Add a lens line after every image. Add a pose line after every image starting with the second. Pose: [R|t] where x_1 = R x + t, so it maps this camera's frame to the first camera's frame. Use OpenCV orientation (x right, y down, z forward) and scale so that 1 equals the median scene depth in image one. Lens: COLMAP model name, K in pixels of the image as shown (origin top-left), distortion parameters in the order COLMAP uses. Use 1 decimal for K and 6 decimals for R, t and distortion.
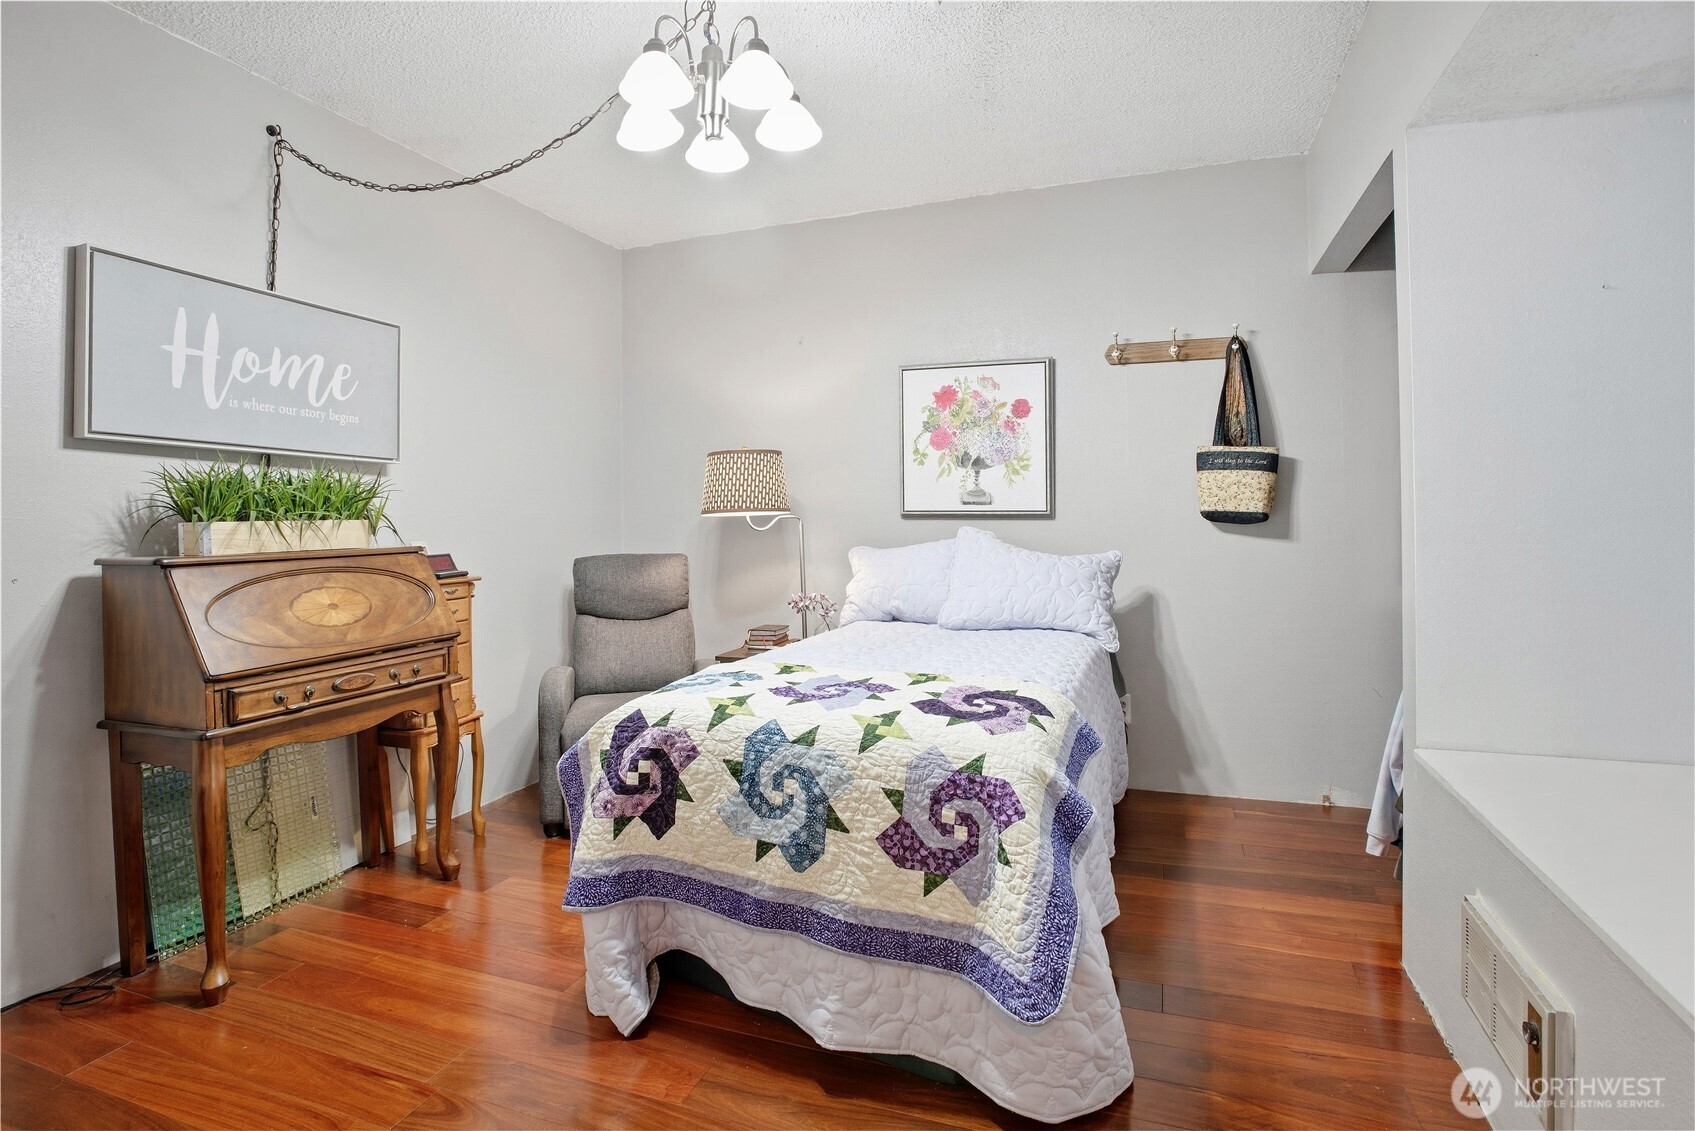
lens RADIAL K [[884.8, 0, 844.9], [0, 884.8, 503.1], [0, 0, 1]] dist [-0.053821, 0.000332]
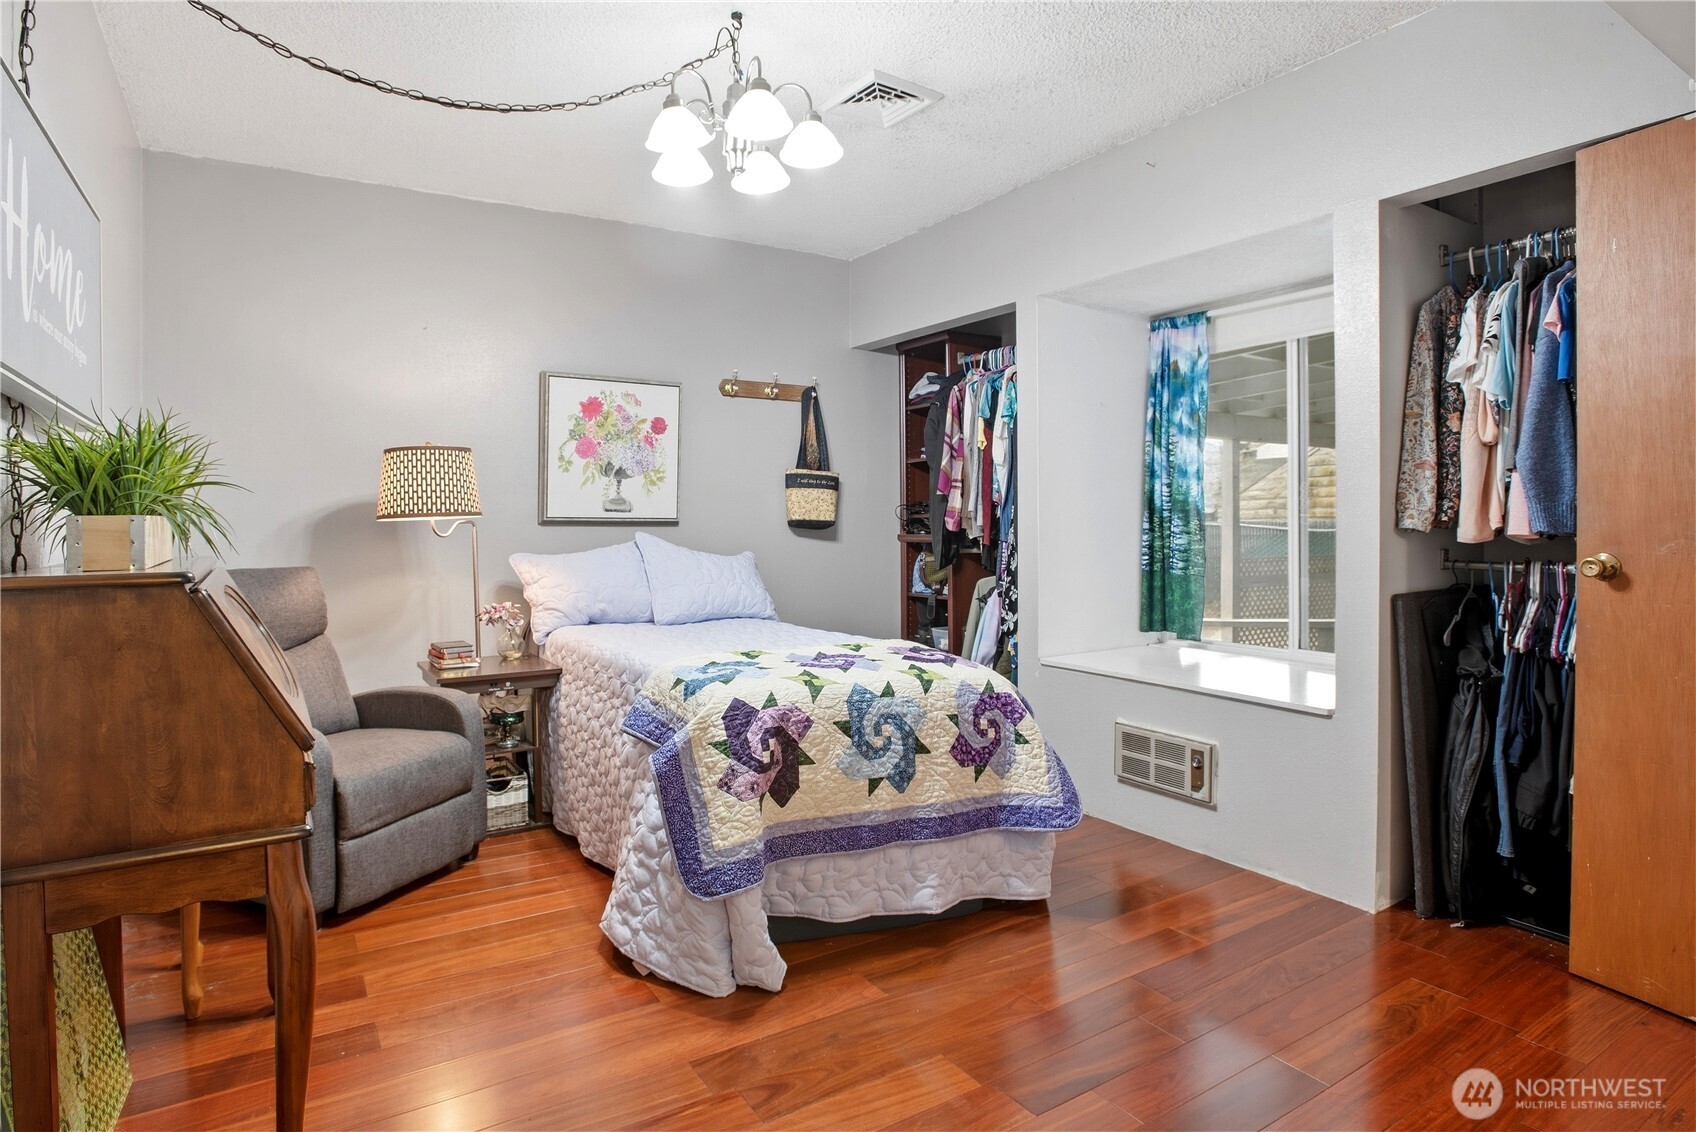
lens RADIAL K [[893.4, 0, 845.2], [0, 893.4, 535.2], [0, 0, 1]] dist [-0.075886, 0.000407]
pose [[0.608921, -0.004344, 0.793219, -1.057460], [-0.010637, 0.999850, 0.013642, 0.023869], [-0.793159, -0.016744, 0.608784, 0.260168]]
